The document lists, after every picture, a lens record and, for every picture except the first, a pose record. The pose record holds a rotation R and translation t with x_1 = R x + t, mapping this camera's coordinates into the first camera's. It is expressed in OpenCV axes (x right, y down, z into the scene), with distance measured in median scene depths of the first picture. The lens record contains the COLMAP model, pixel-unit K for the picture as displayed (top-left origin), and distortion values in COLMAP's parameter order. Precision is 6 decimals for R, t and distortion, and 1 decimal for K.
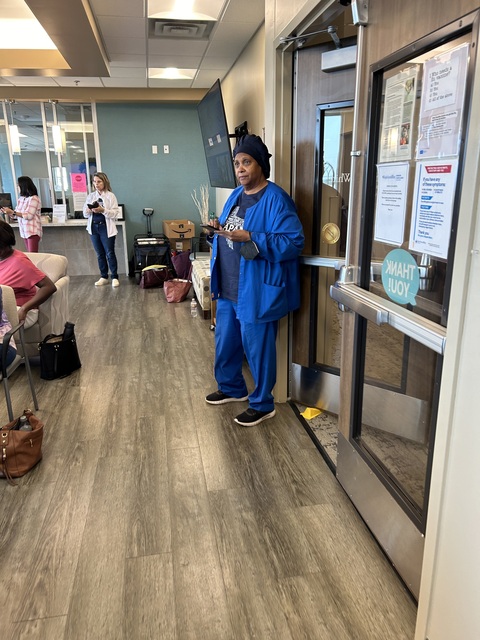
lens RADIAL K [[475.7, 0, 243.9], [0, 475.7, 321.6], [0, 0, 1]] dist [0.068709, -0.124015]
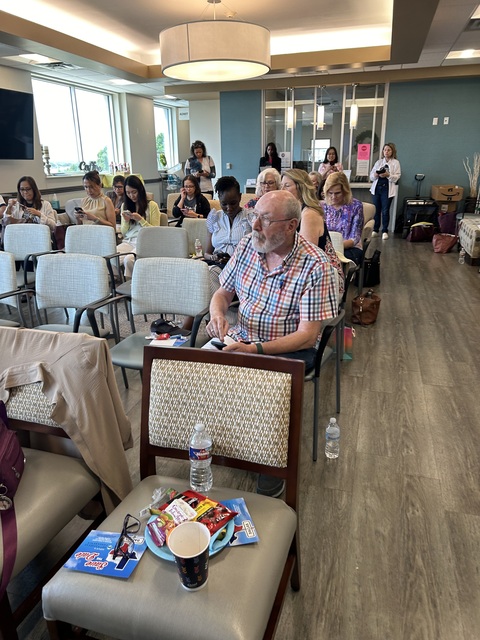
lens RADIAL K [[485.7, 0, 241.6], [0, 485.7, 321.0], [0, 0, 1]] dist [0.021017, -0.006630]
pose [[0.897106, 0.138339, -0.419599, -0.073700], [-0.117811, 0.990231, 0.074591, 0.119426], [0.425819, -0.017482, 0.904640, -0.387995]]
